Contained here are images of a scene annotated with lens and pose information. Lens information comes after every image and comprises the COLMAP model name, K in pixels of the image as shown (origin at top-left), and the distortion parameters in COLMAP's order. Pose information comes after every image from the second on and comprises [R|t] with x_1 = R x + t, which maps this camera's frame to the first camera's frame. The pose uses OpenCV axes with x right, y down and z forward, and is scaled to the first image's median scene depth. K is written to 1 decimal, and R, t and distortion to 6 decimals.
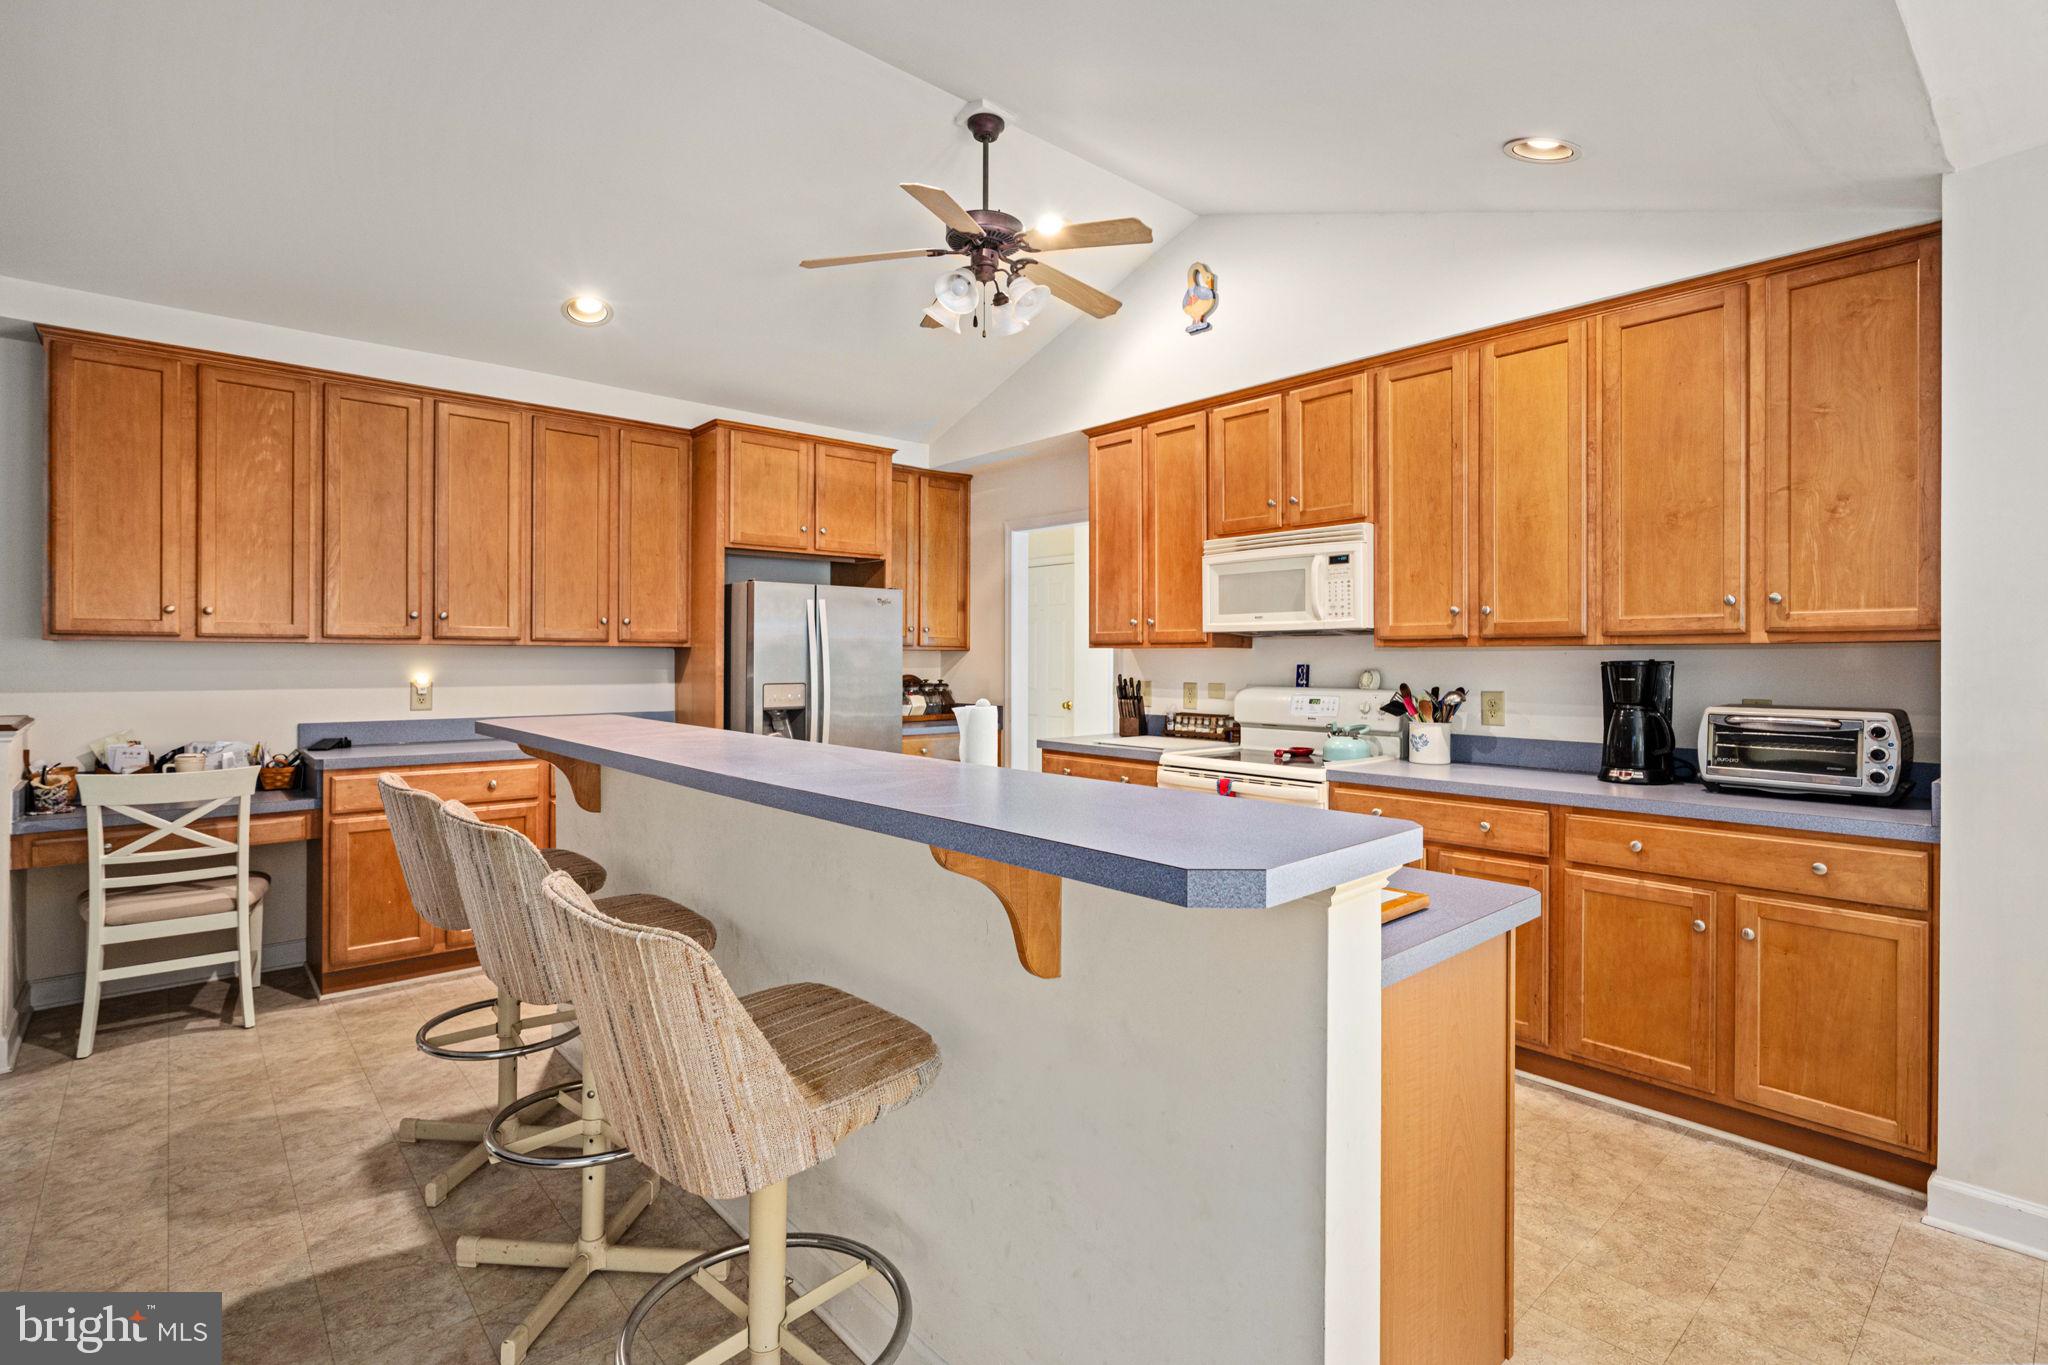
lens RADIAL K [[949.1, 0, 1014.5], [0, 949.1, 660.4], [0, 0, 1]] dist [-0.000095, -0.000188]
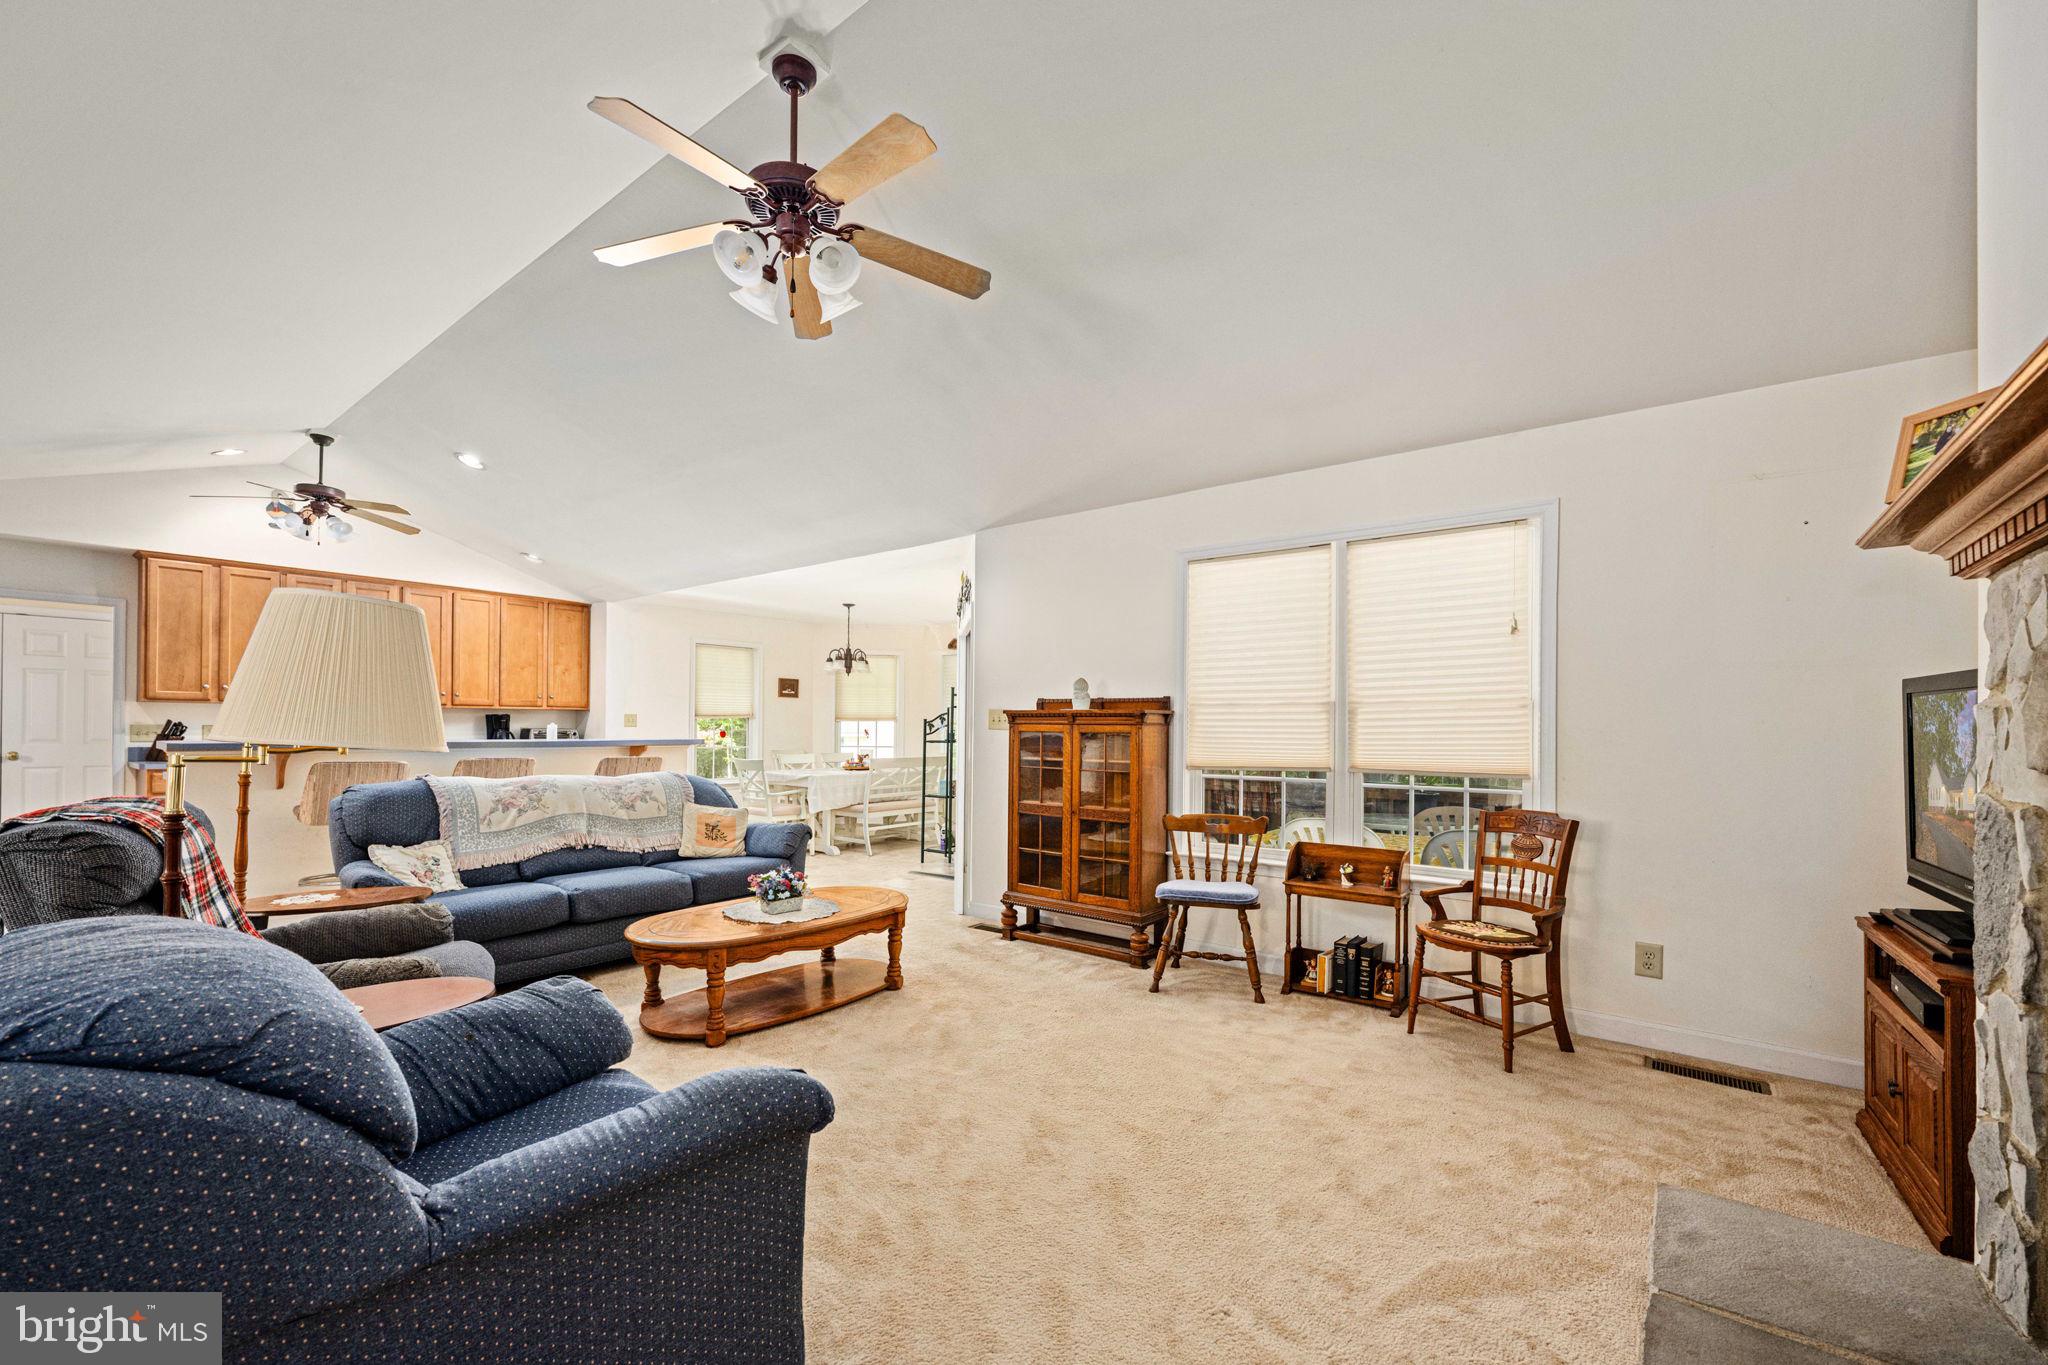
lens RADIAL K [[820.3, 0, 1018.1], [0, 820.3, 700.4], [0, 0, 1]] dist [-0.000411, -0.000148]
pose [[-0.215840, 0.007404, 0.976401, -1.833282], [-0.009996, 0.999902, -0.009792, -0.019364], [-0.976378, -0.011874, -0.215745, -0.039207]]
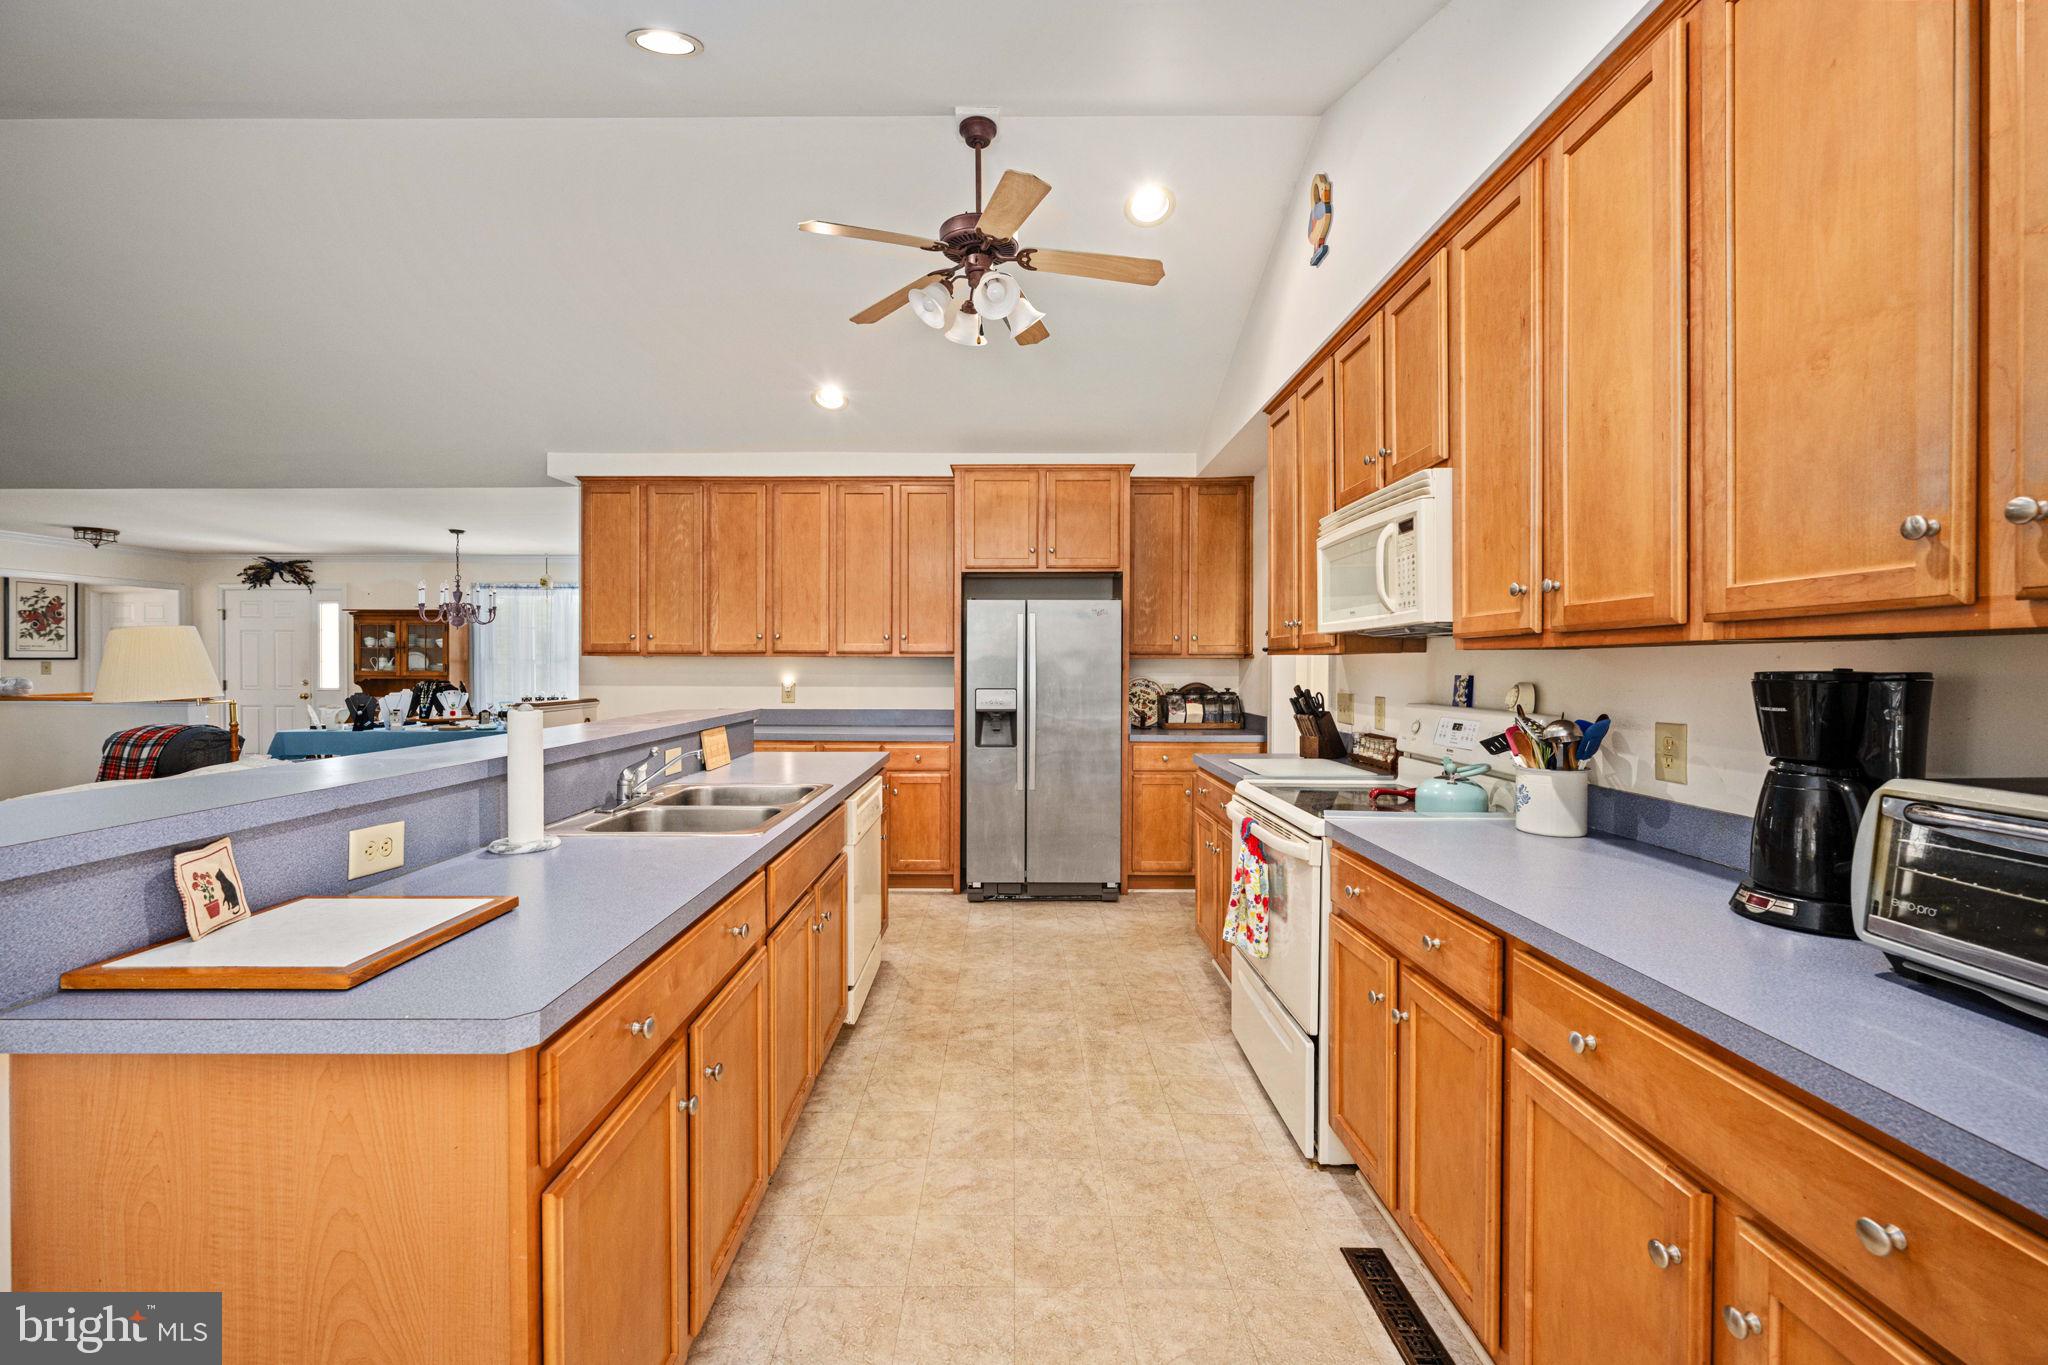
lens RADIAL K [[820.1, 0, 1022.5], [0, 820.1, 669.3], [0, 0, 1]] dist [0.000133, -0.000041]
pose [[0.751242, 0.002791, -0.660021, 0.529134], [-0.001894, 0.999996, 0.002072, -0.000890], [0.660024, -0.000306, 0.751245, 0.355230]]
